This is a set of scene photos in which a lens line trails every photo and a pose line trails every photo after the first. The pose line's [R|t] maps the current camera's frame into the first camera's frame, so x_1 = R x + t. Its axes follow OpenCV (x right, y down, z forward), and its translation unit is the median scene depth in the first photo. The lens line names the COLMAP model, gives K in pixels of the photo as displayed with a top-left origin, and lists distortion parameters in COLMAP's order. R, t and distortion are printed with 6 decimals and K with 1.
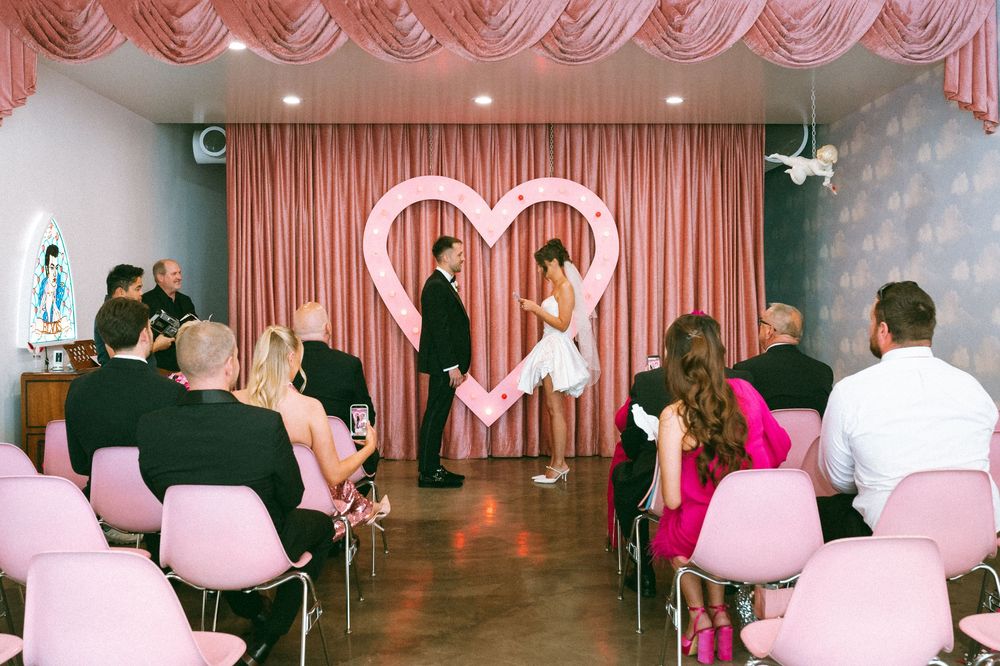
lens RADIAL K [[1022.4, 0, 499.4], [0, 1022.4, 353.2], [0, 0, 1]] dist [0.000454, 0.015235]
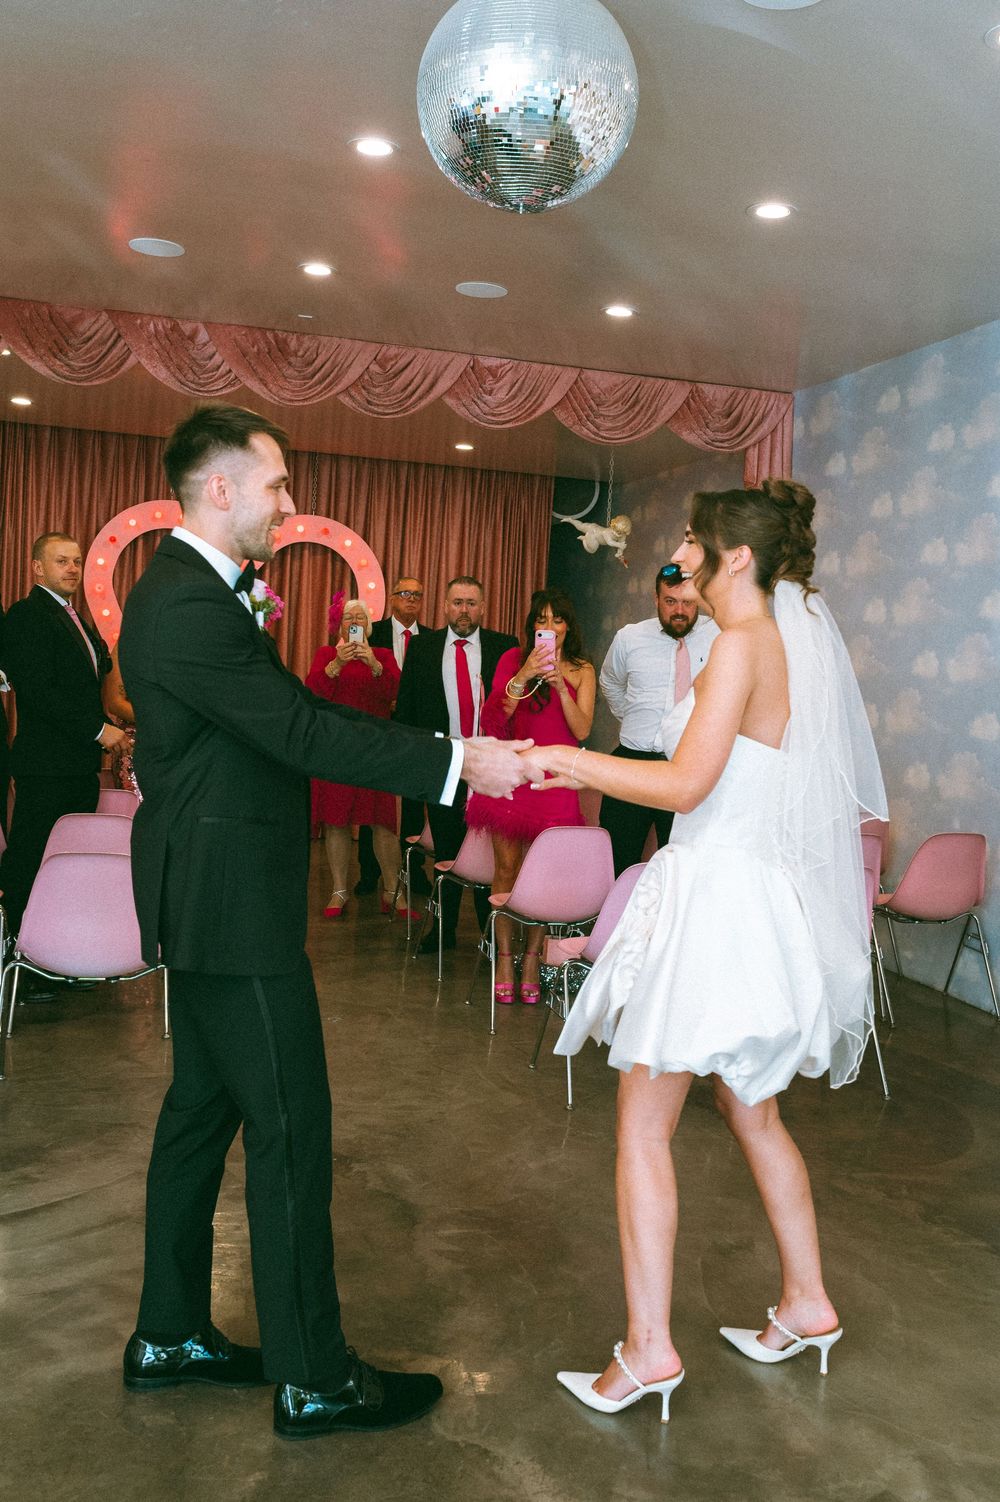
lens RADIAL K [[1472.3, 0, 443.8], [0, 1472.3, 781.1], [0, 0, 1]] dist [-0.000866, 0.003852]
pose [[0.974629, 0.052250, 0.217645, -0.098304], [-0.060614, 0.997650, 0.031929, 0.004125], [-0.215465, -0.044311, 0.975506, -0.235987]]
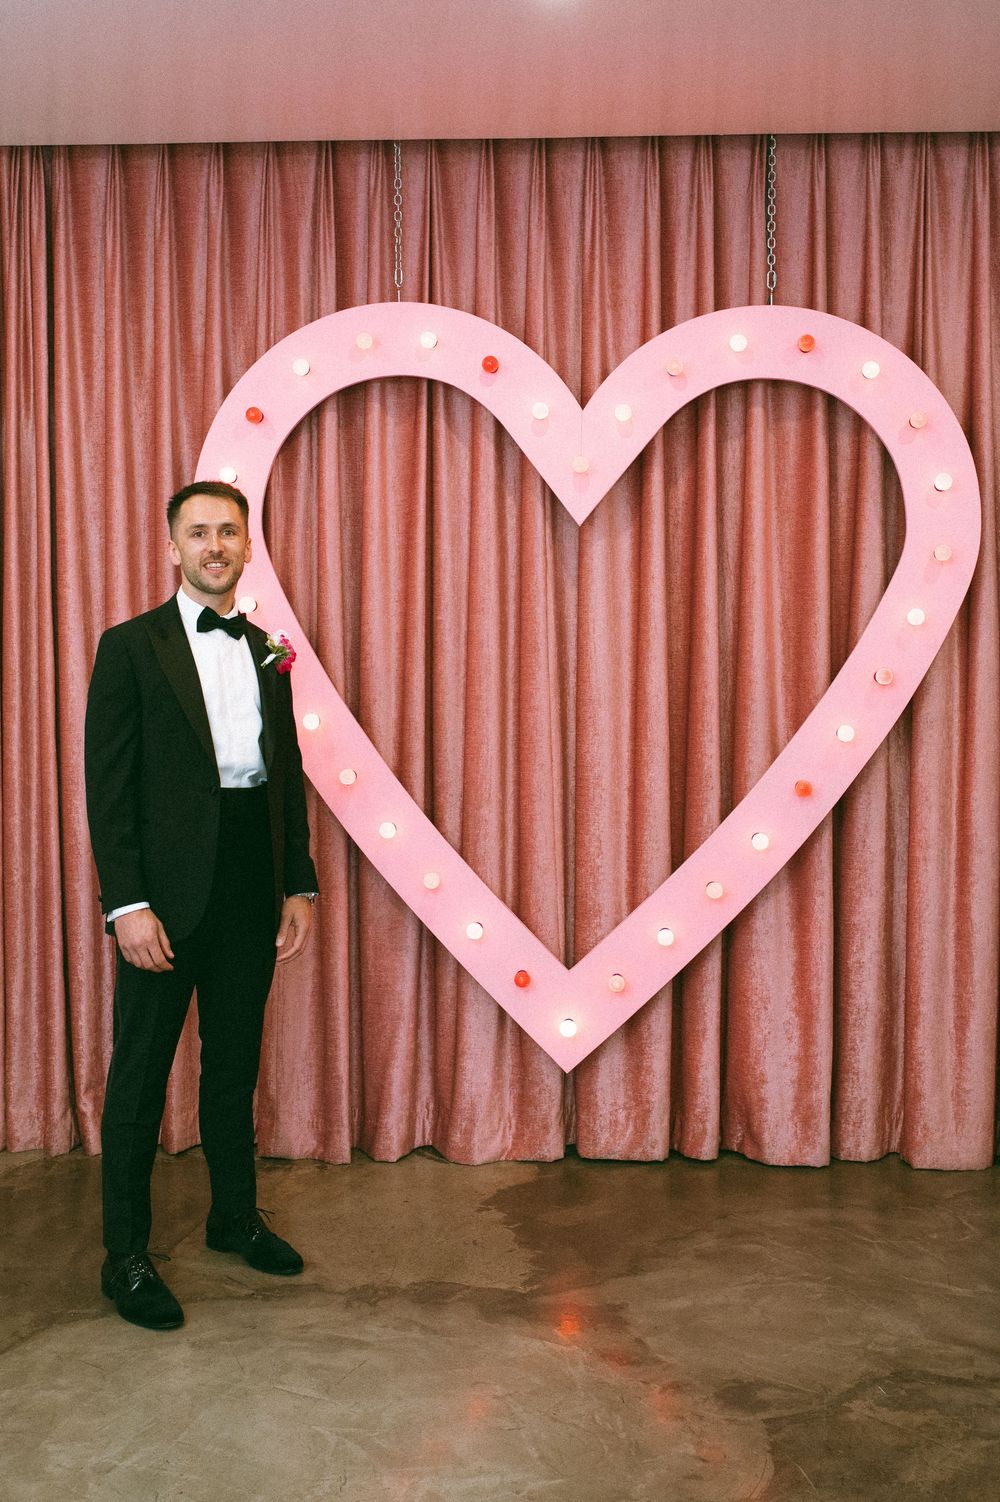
lens RADIAL K [[1535.7, 0, 500.0], [0, 1535.7, 751.0], [0, 0, 1]] dist [0.000454, 0.015235]
pose [[0.997064, 0.009573, -0.075968, 0.004557], [-0.014989, 0.997361, -0.071040, 0.004791], [0.075088, 0.071970, 0.994576, 0.518509]]
